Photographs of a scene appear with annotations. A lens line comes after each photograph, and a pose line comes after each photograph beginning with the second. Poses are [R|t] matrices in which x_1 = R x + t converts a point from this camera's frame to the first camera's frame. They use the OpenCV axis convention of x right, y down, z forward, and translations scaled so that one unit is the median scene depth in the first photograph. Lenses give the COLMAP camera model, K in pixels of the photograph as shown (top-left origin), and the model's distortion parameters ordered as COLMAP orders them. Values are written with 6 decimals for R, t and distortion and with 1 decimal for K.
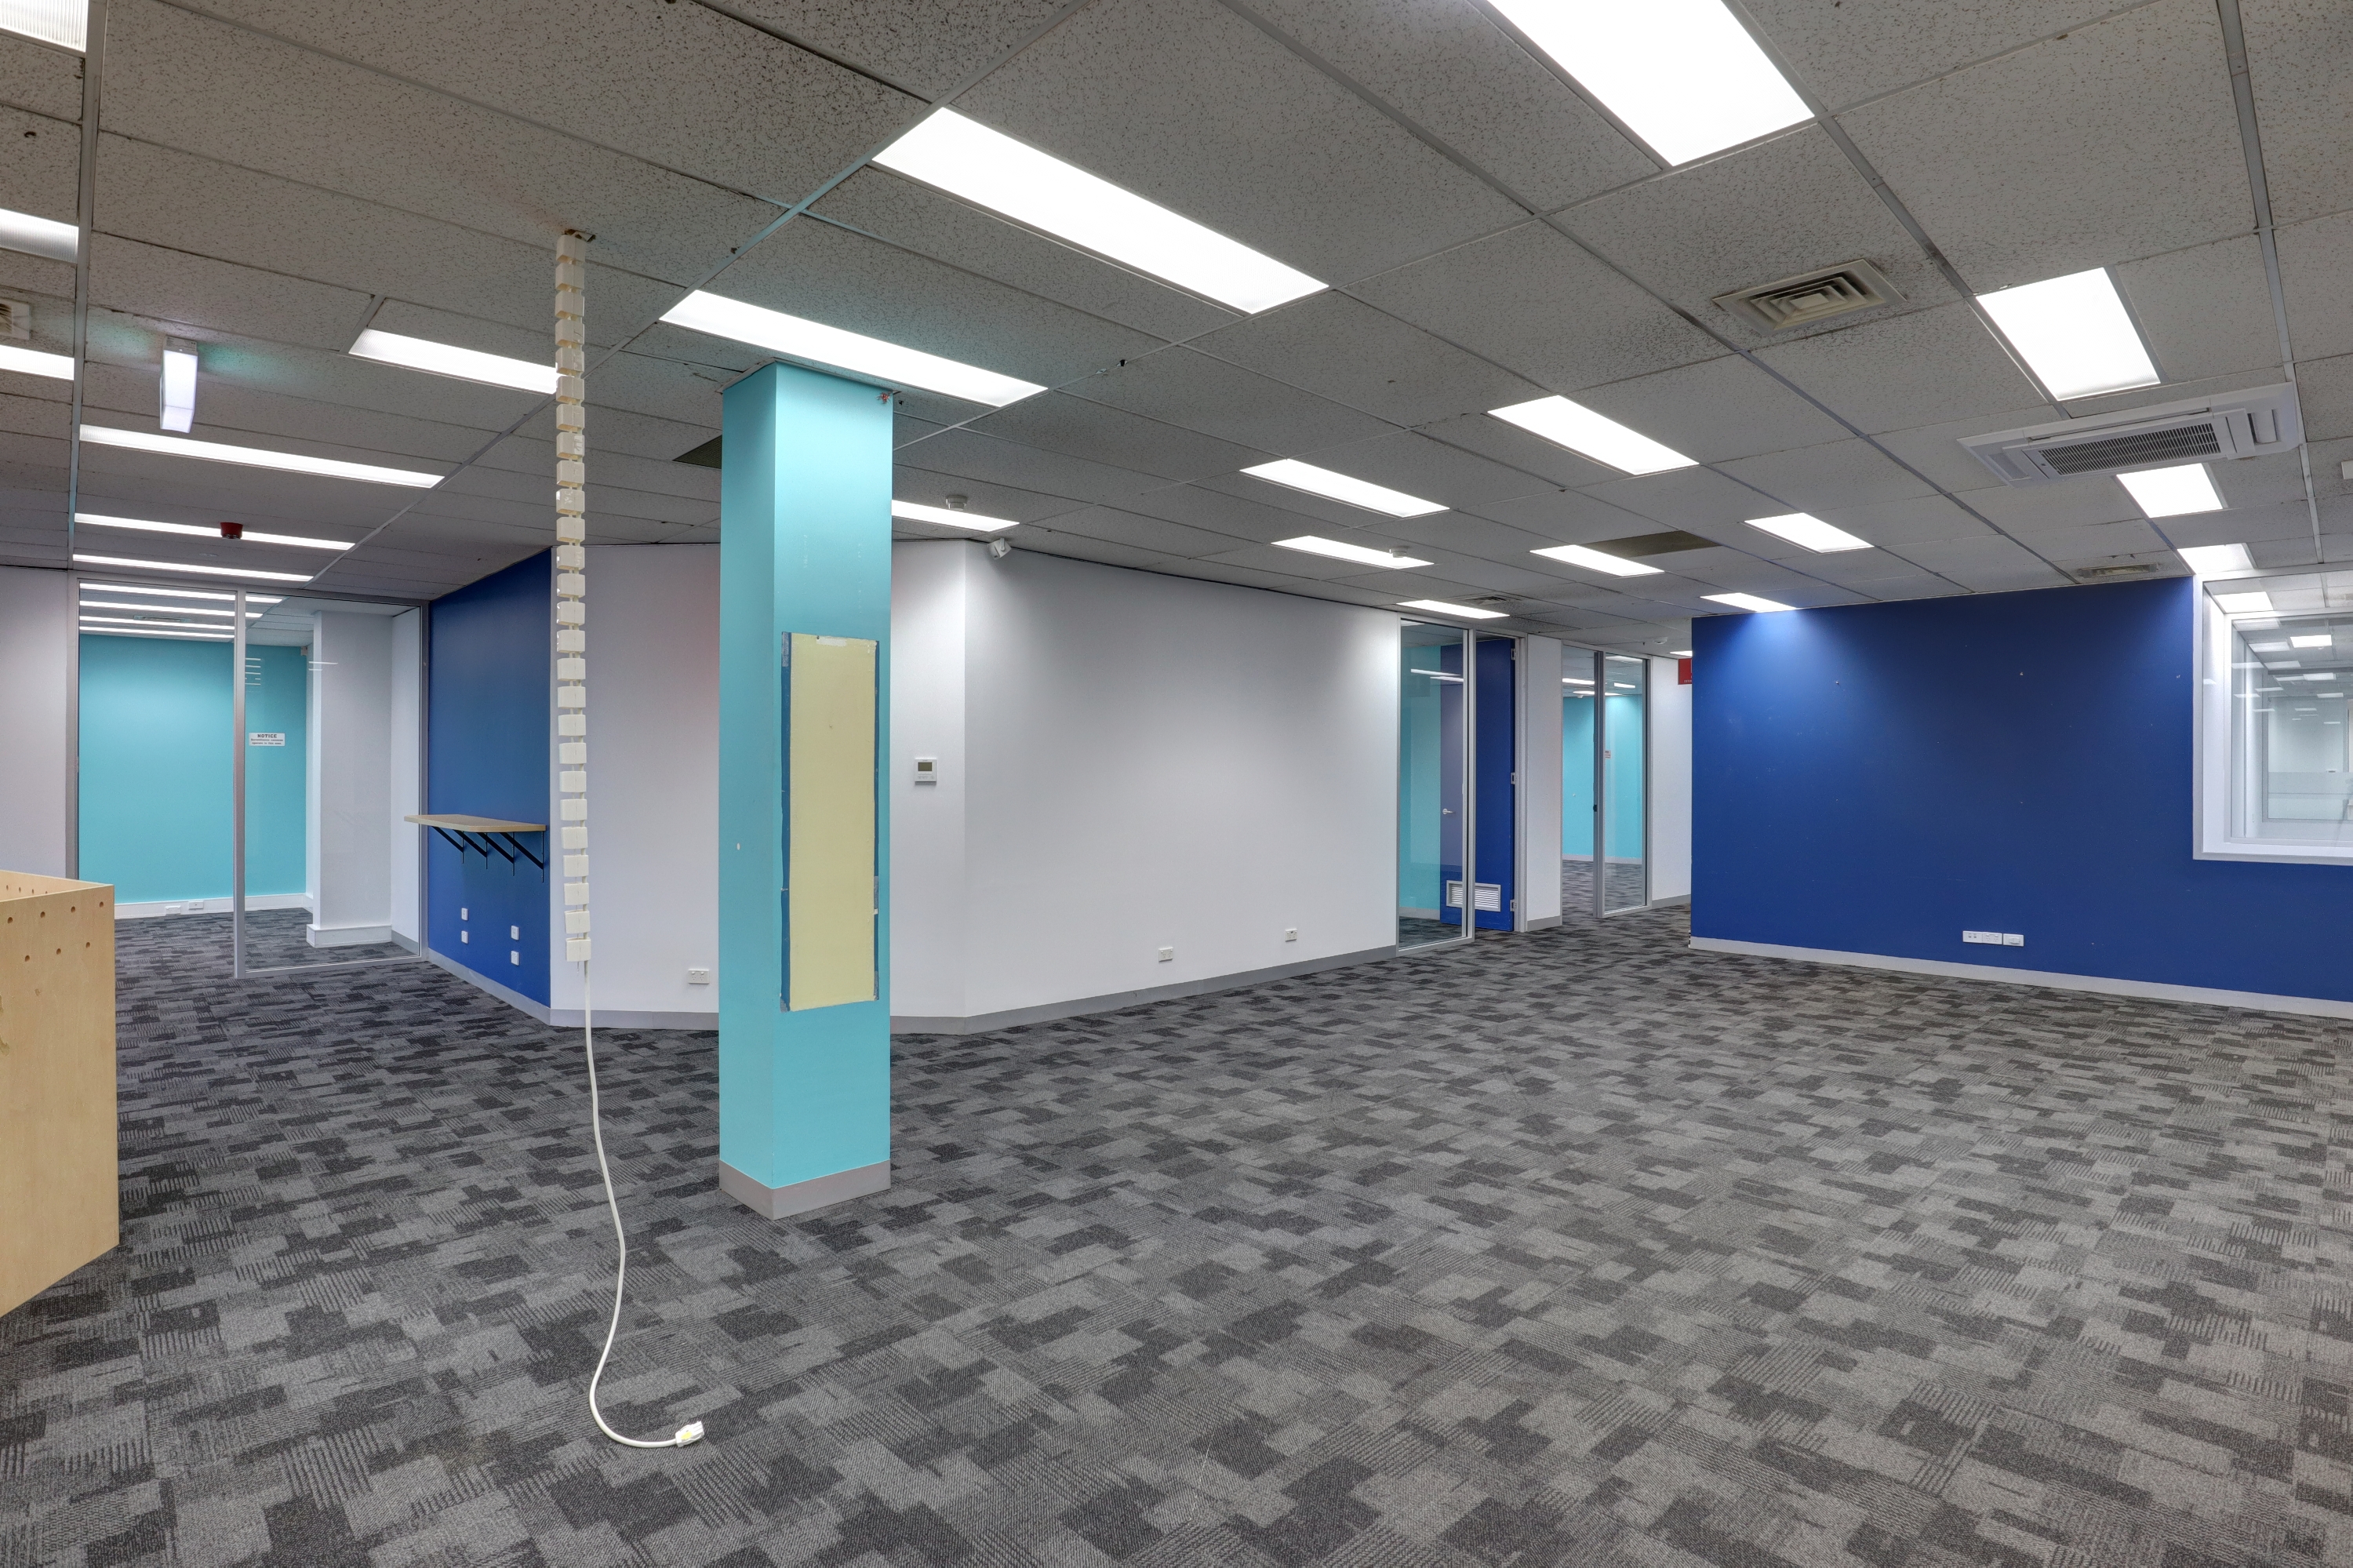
lens RADIAL K [[1182.0, 0, 1198.3], [0, 1182.0, 775.1], [0, 0, 1]] dist [-0.035959, 0.007453]
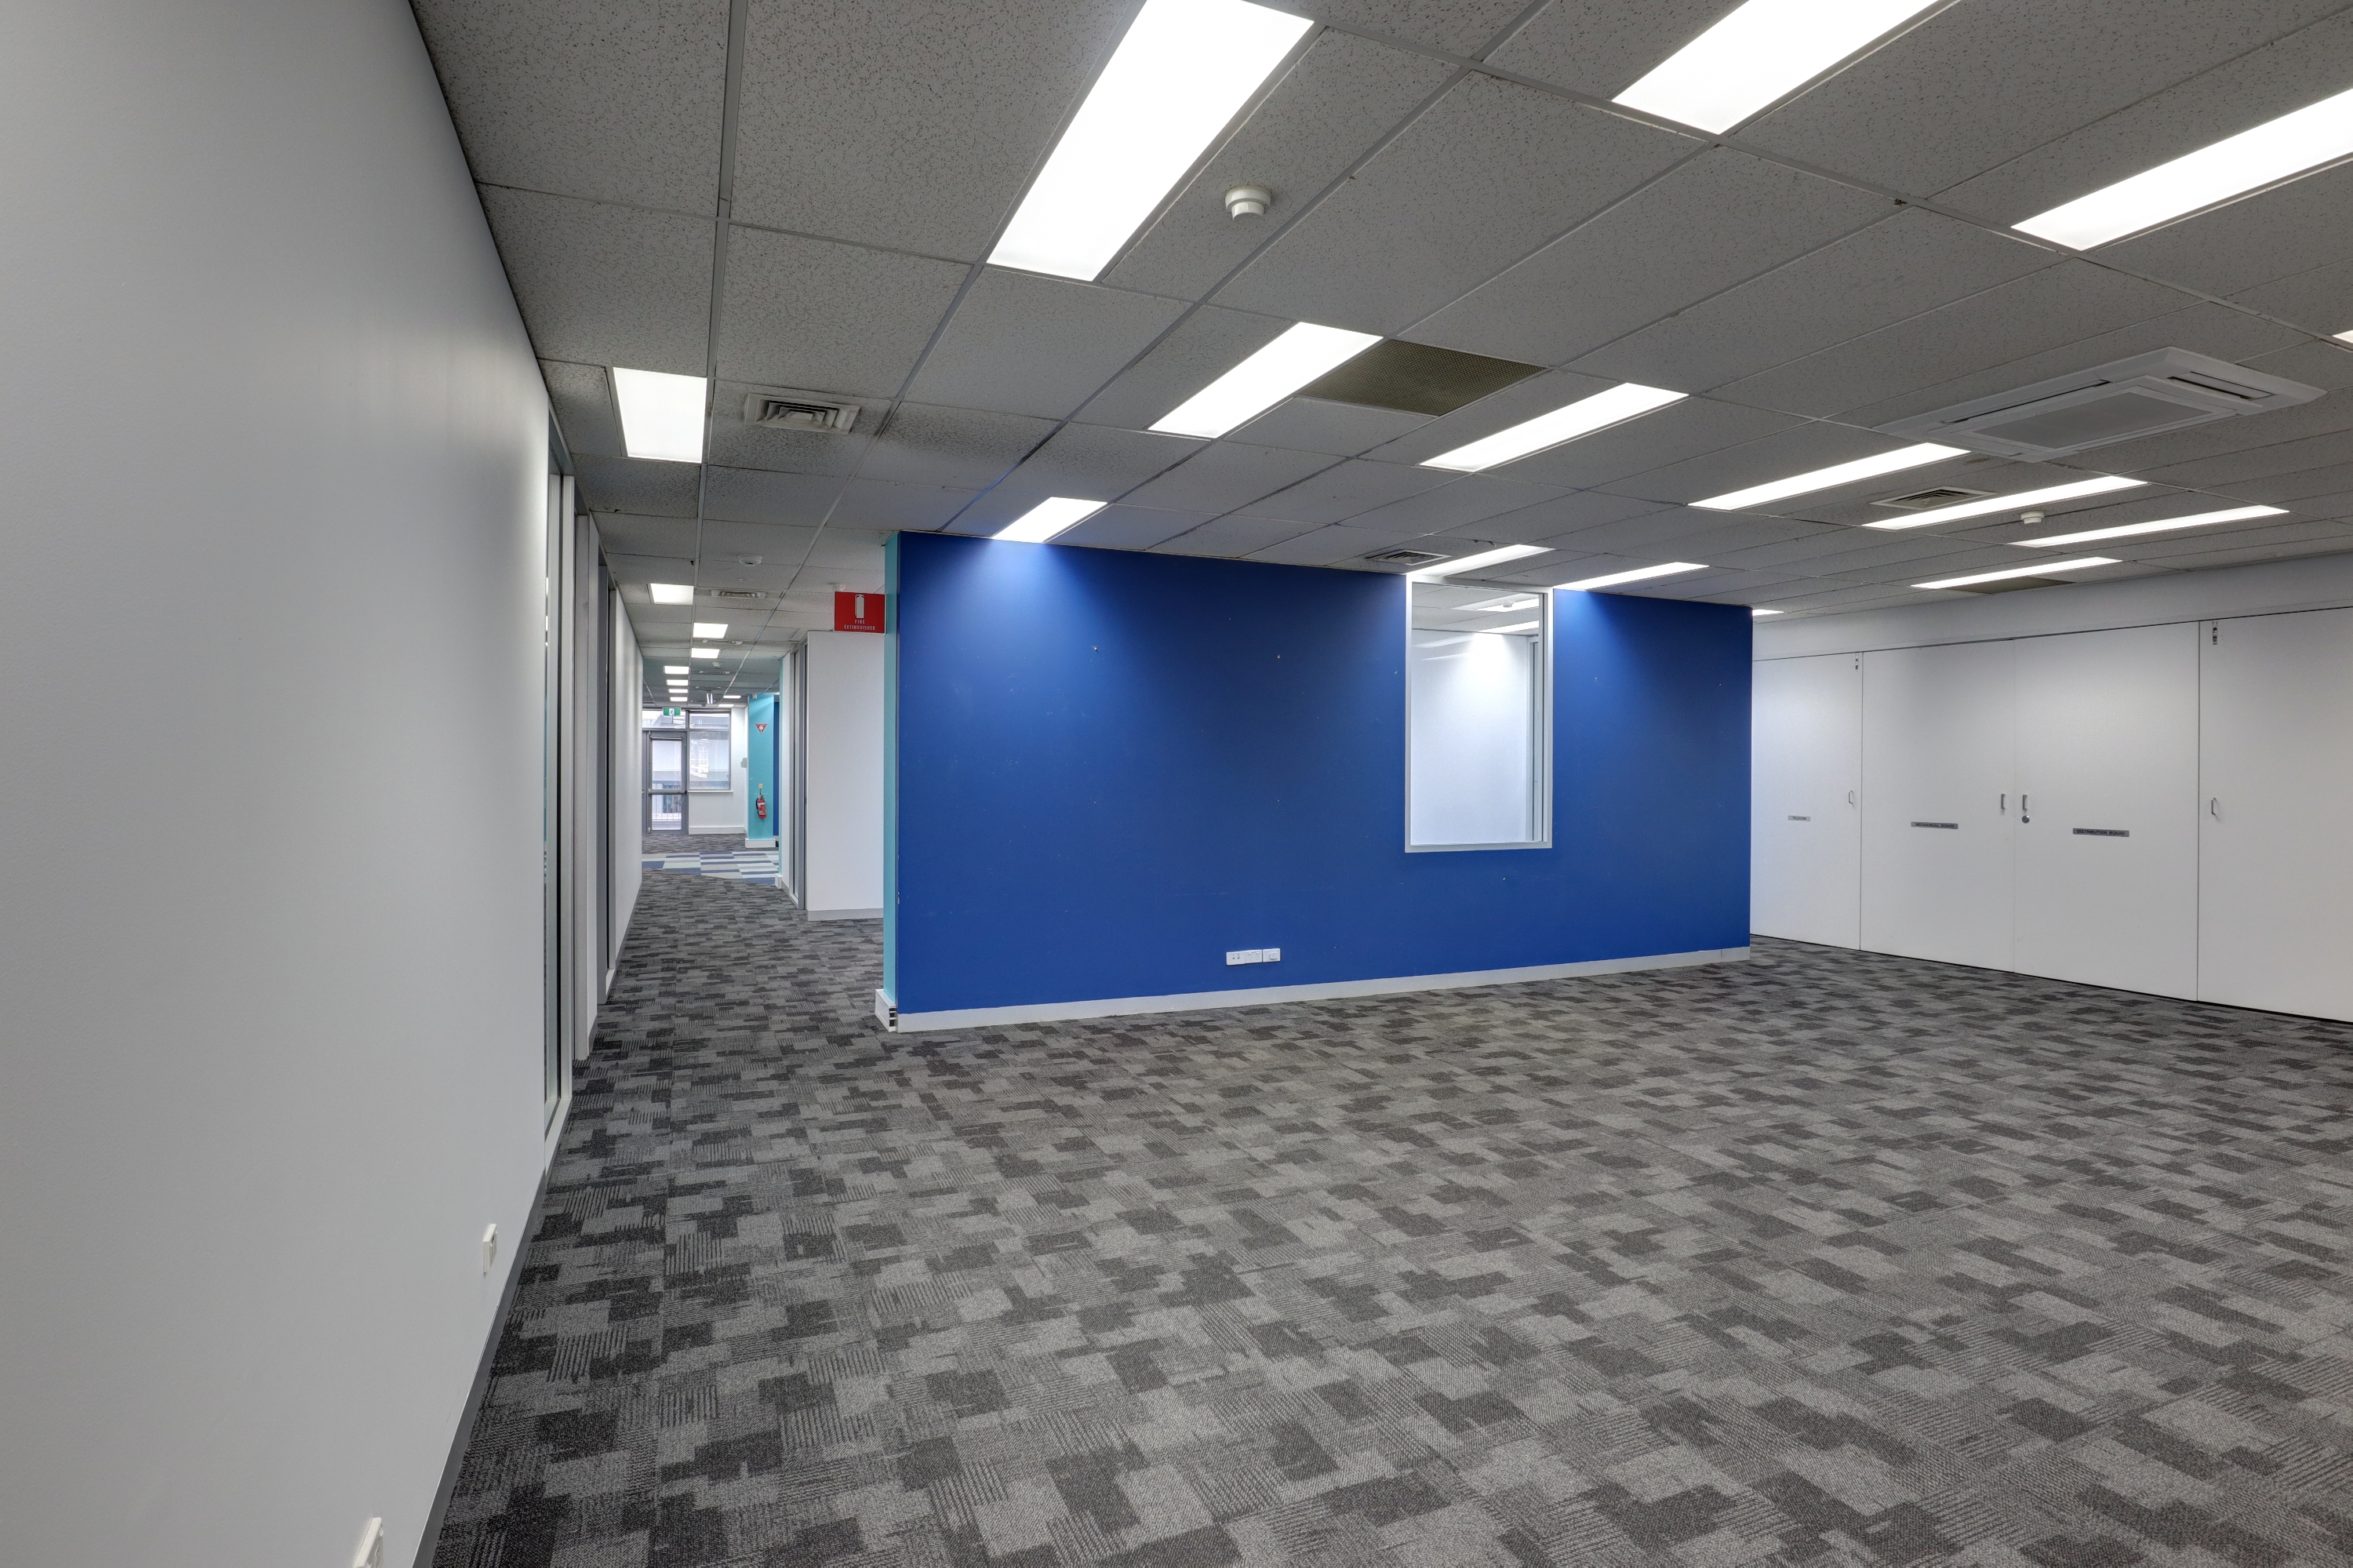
lens RADIAL K [[1182.0, 0, 1198.3], [0, 1182.0, 775.1], [0, 0, 1]] dist [-0.035959, 0.007453]
pose [[0.356678, -0.004330, 0.934217, -0.342964], [-0.002300, 0.999982, 0.005512, -0.002088], [-0.934224, -0.004115, 0.356662, 1.538744]]
